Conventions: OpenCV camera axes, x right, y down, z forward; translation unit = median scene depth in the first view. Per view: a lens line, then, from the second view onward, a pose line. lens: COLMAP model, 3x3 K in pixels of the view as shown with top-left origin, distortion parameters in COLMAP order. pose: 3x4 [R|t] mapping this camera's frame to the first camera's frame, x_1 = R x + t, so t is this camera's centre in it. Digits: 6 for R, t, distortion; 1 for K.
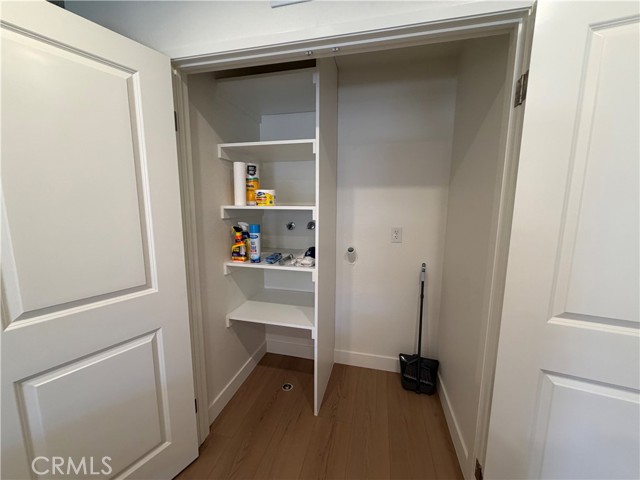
lens RADIAL K [[256.4, 0, 319.5], [0, 256.4, 238.7], [0, 0, 1]] dist [-0.002045, 0.000000]
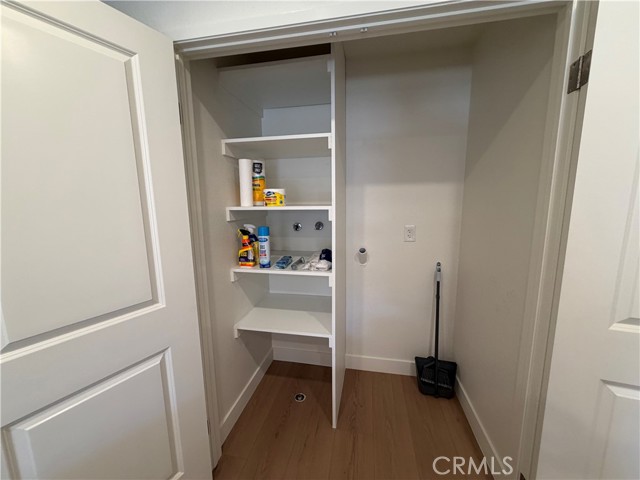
lens RADIAL K [[256.4, 0, 319.9], [0, 256.4, 238.4], [0, 0, 1]] dist [-0.002045, 0.000000]
pose [[0.998843, -0.025106, 0.041014, -0.094103], [0.024779, 0.999657, 0.008461, -0.016578], [-0.041212, -0.007435, 0.999123, 0.071305]]
